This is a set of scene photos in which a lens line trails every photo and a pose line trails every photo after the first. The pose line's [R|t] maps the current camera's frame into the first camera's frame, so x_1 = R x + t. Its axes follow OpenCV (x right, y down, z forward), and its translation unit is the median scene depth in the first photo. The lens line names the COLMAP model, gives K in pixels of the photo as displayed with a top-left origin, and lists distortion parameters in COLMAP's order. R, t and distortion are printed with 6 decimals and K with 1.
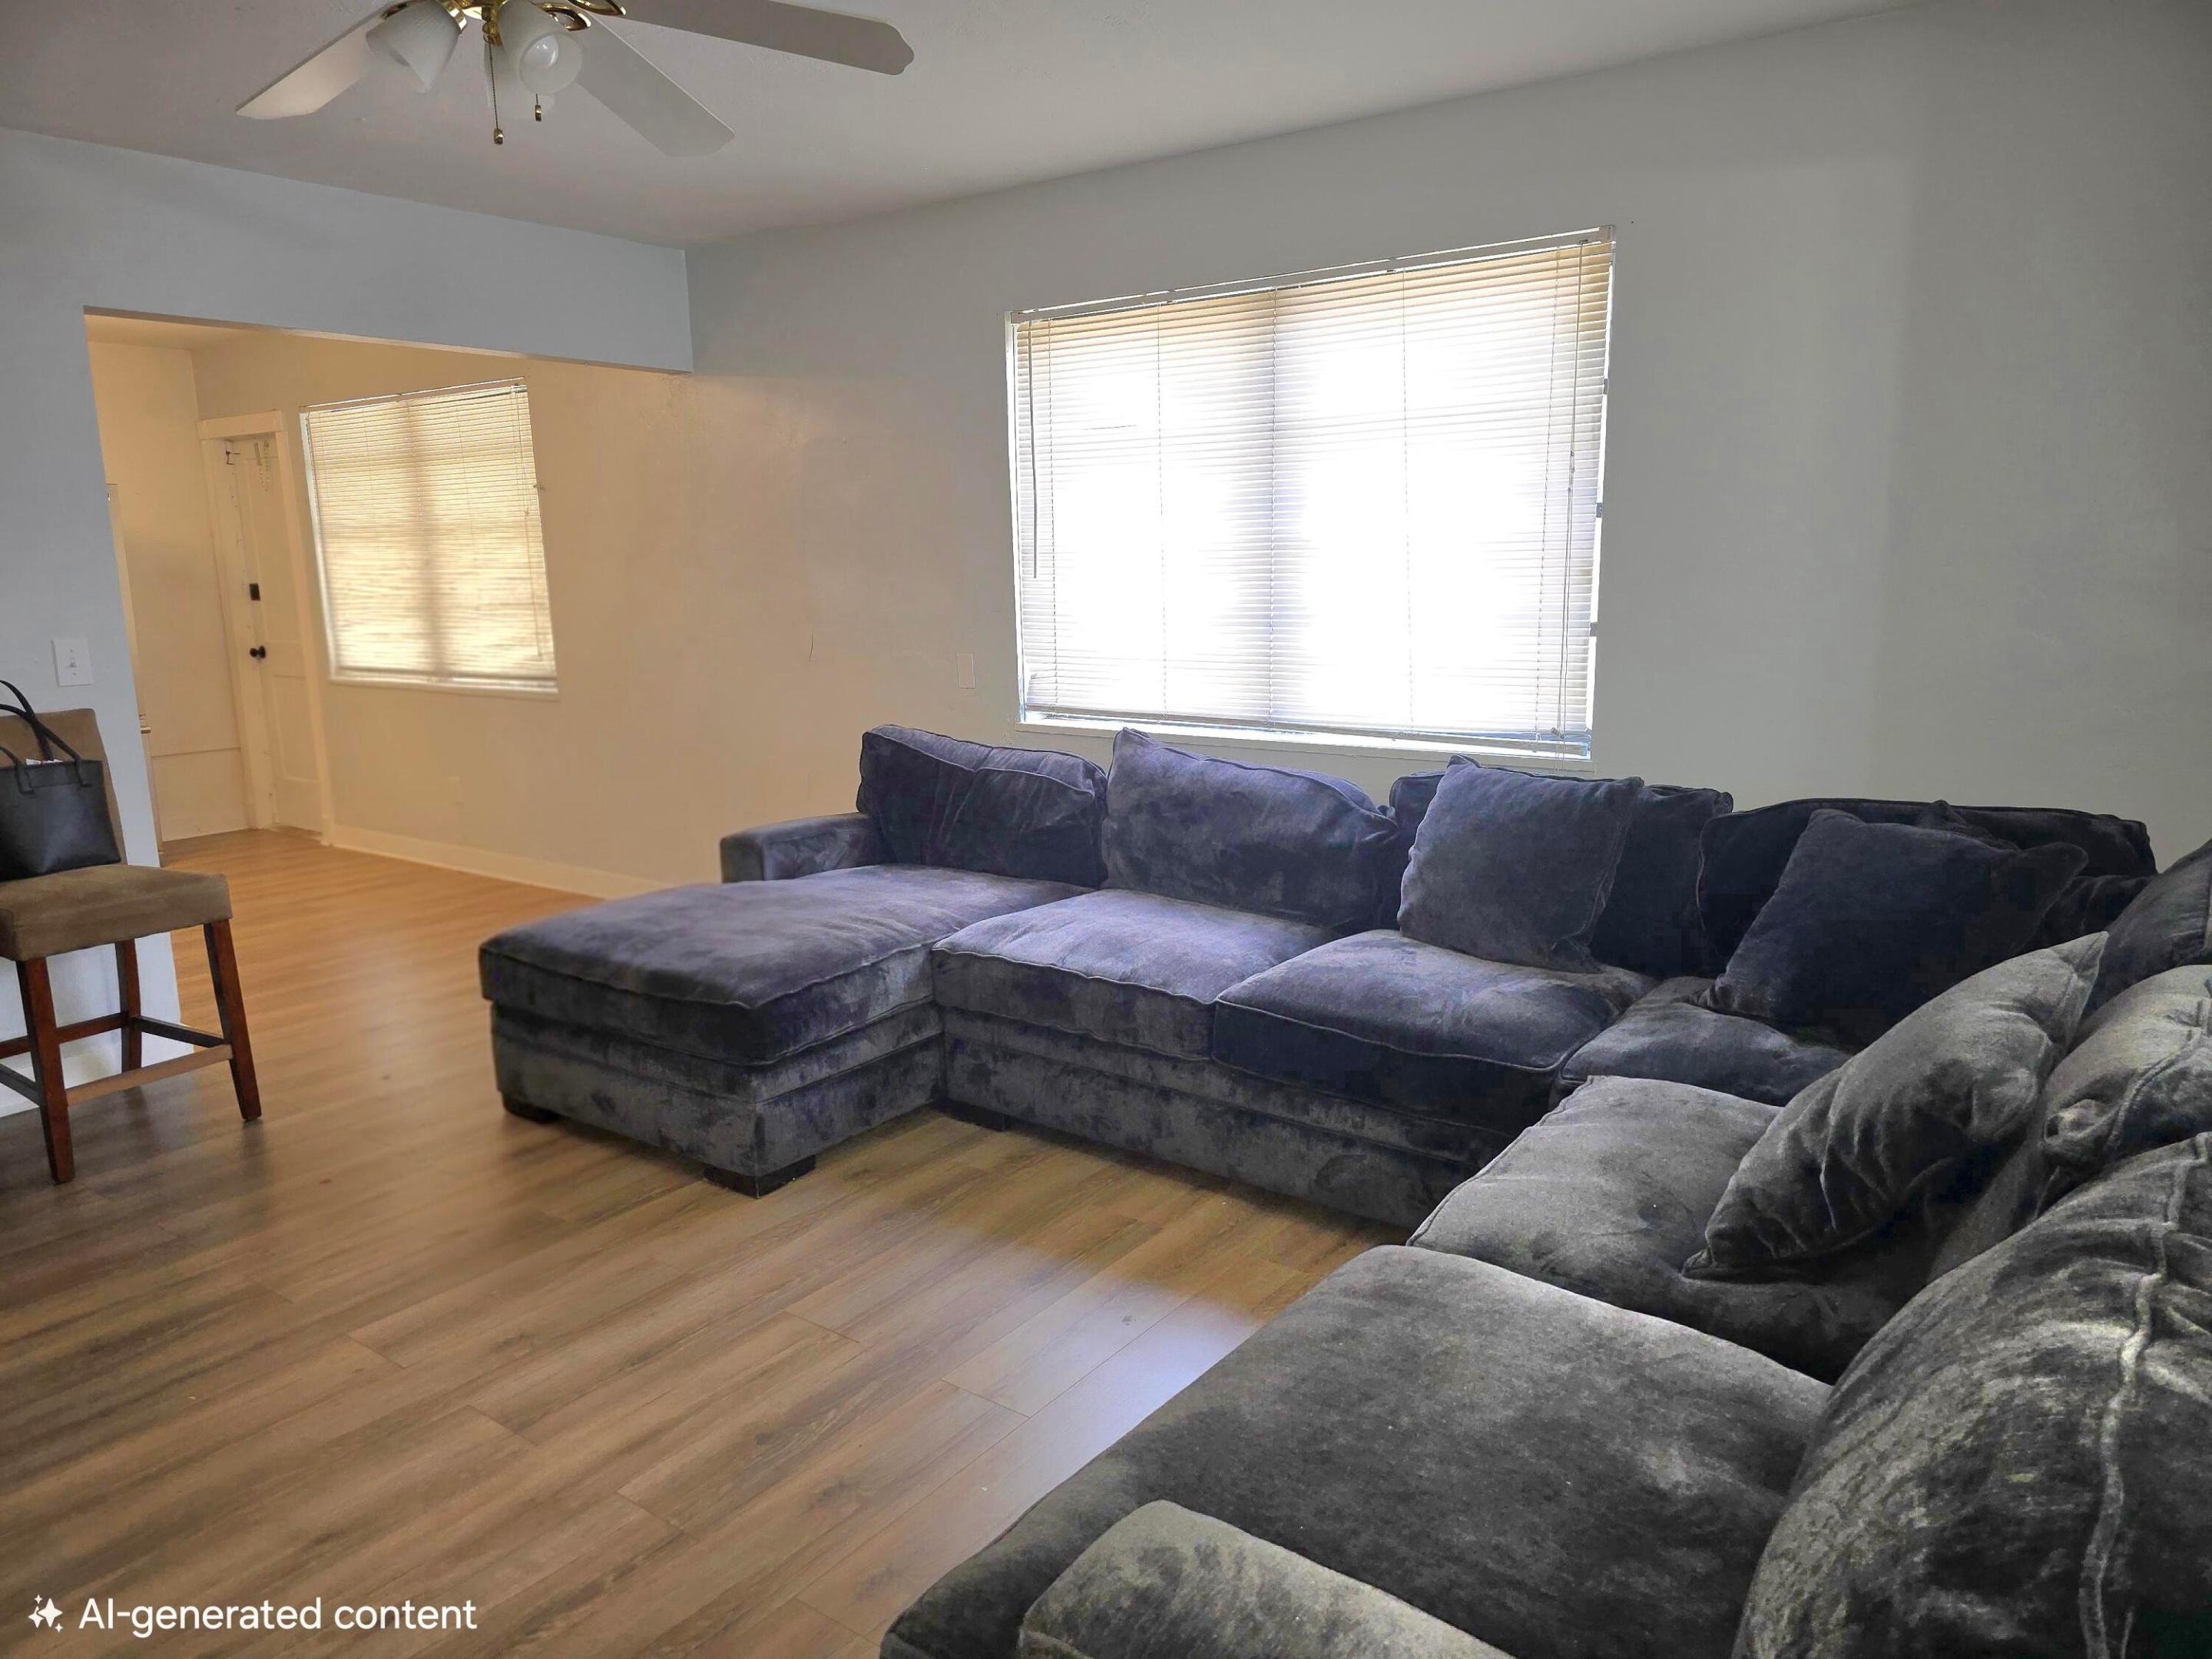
lens RADIAL K [[1494.5, 0, 1106.7], [0, 1494.5, 831.1], [0, 0, 1]] dist [0.039315, -0.001066]
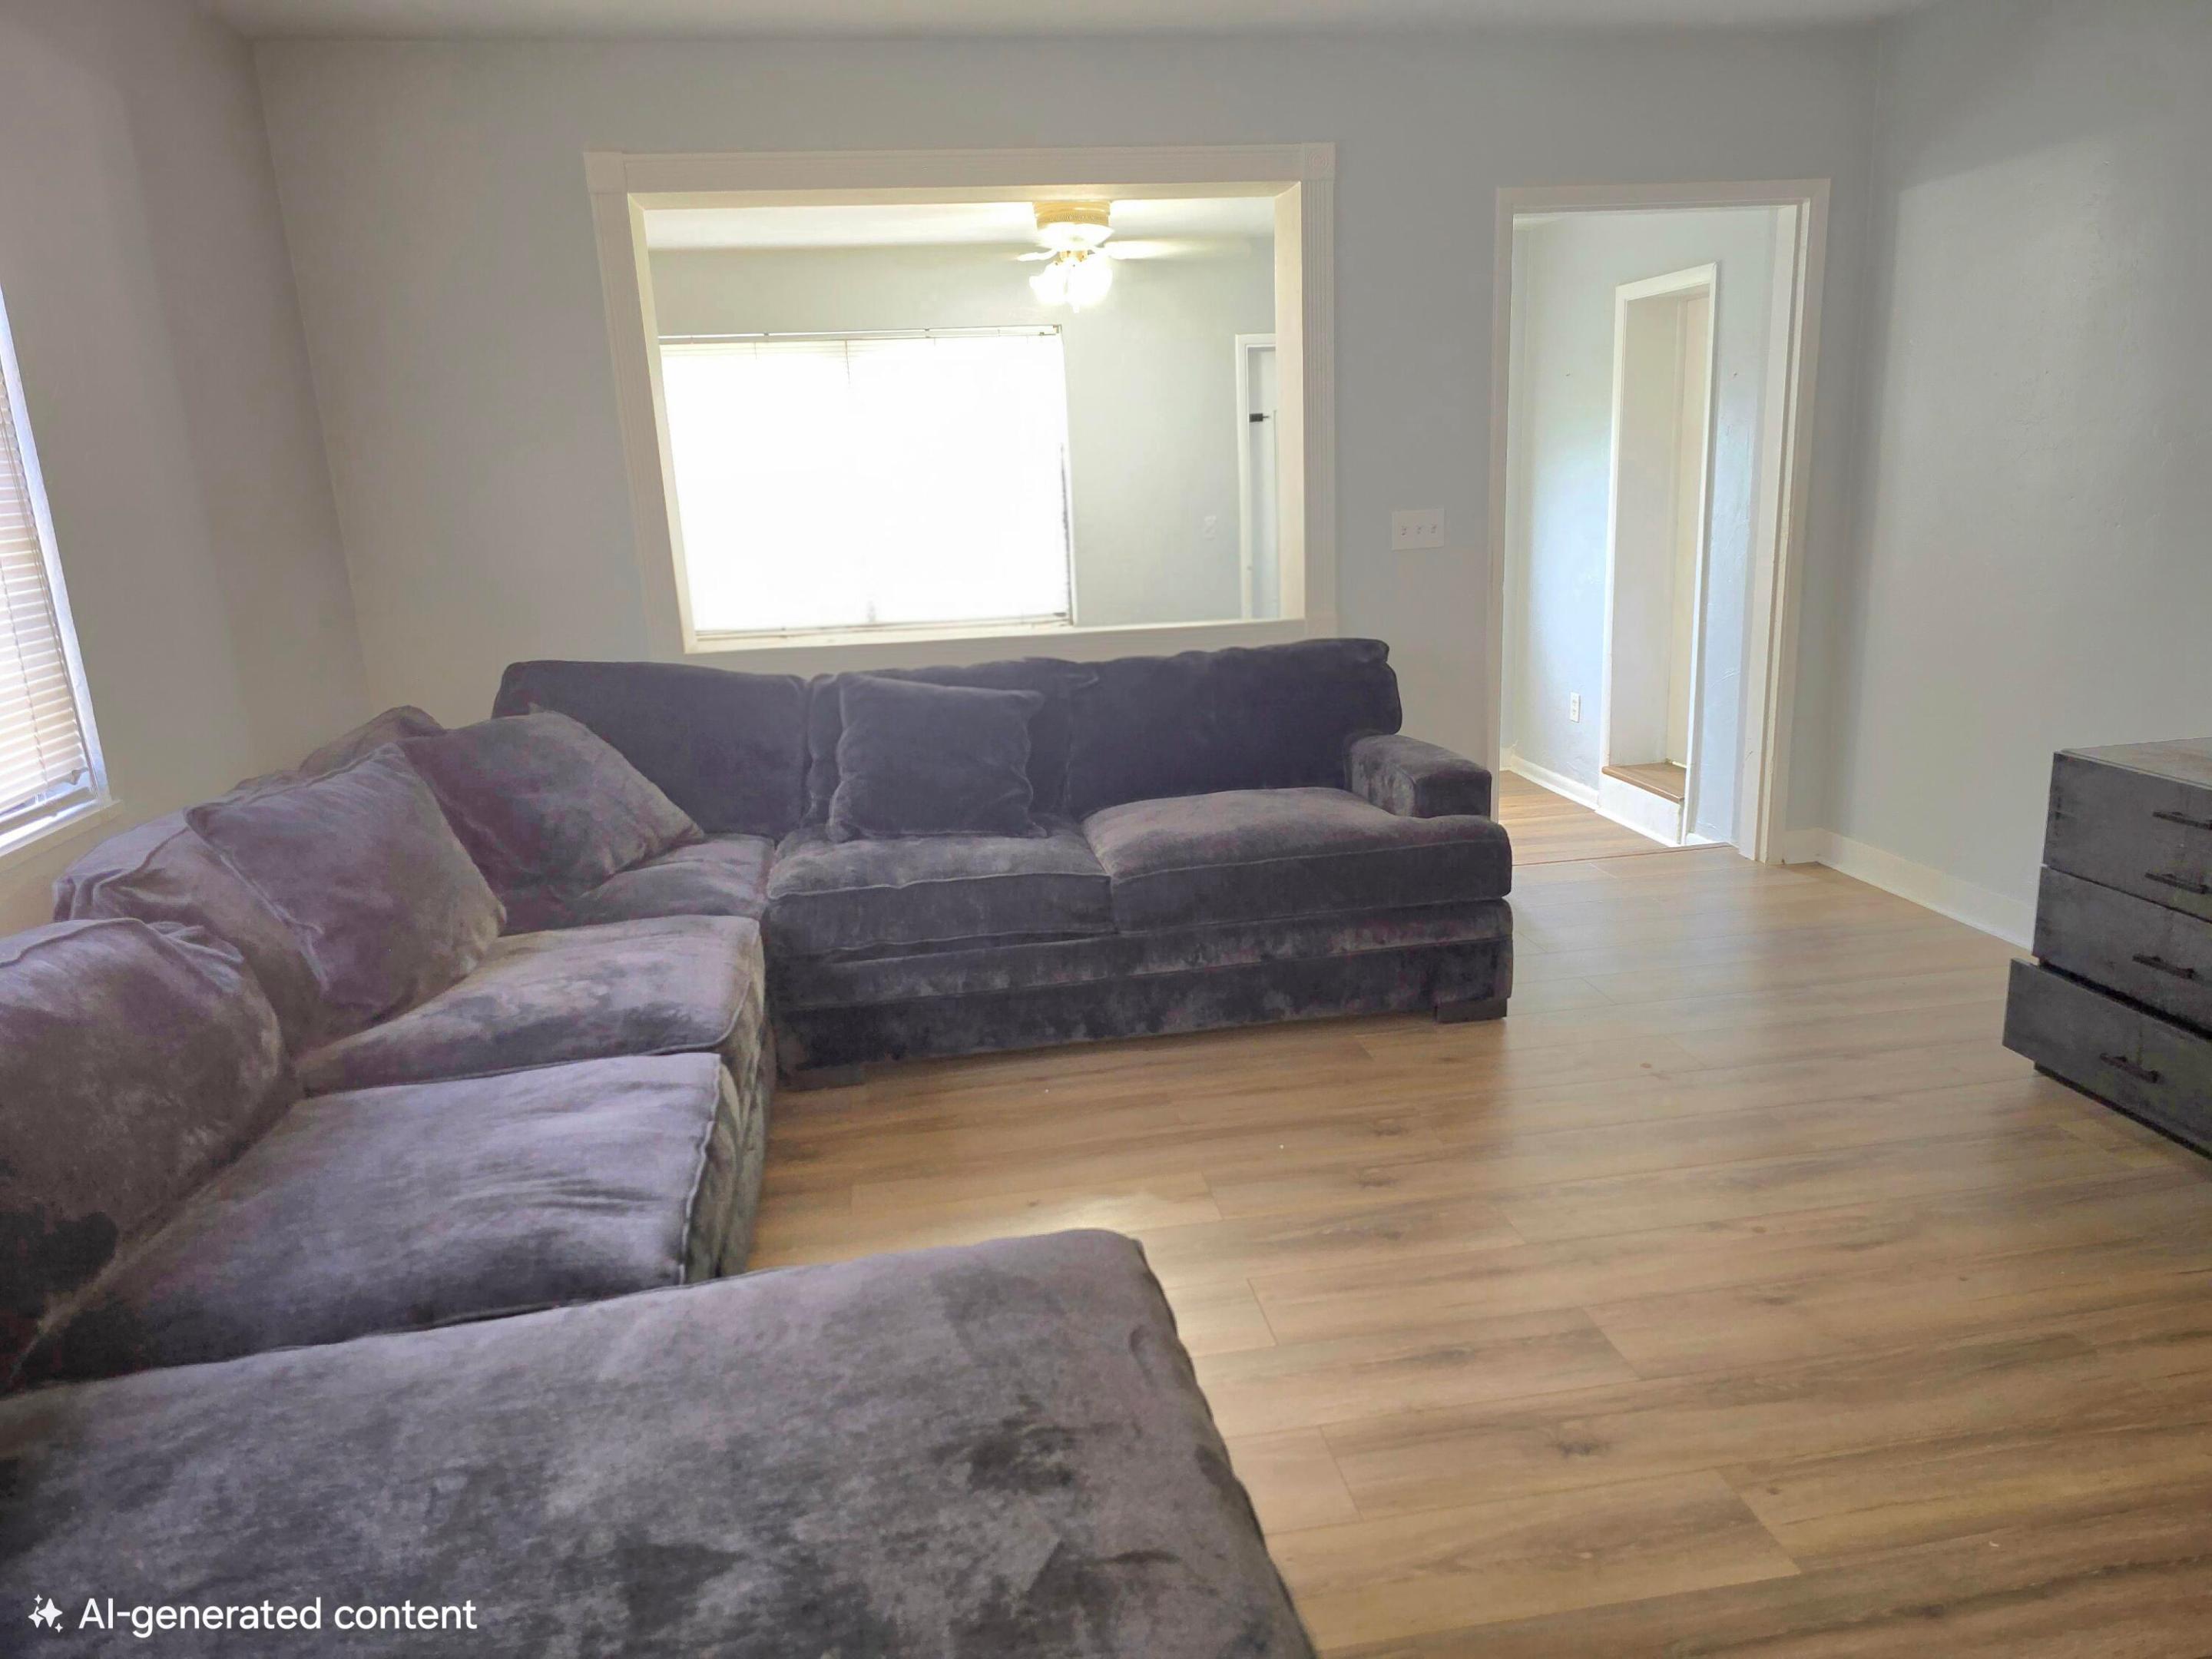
lens RADIAL K [[1494.5, 0, 1105.9], [0, 1494.5, 827.3], [0, 0, 1]] dist [0.039315, -0.001066]
pose [[-0.715494, -0.128274, 0.686742, -0.801526], [0.183468, 0.913996, 0.361872, -0.321709], [-0.674098, 0.384912, -0.630424, 1.724095]]
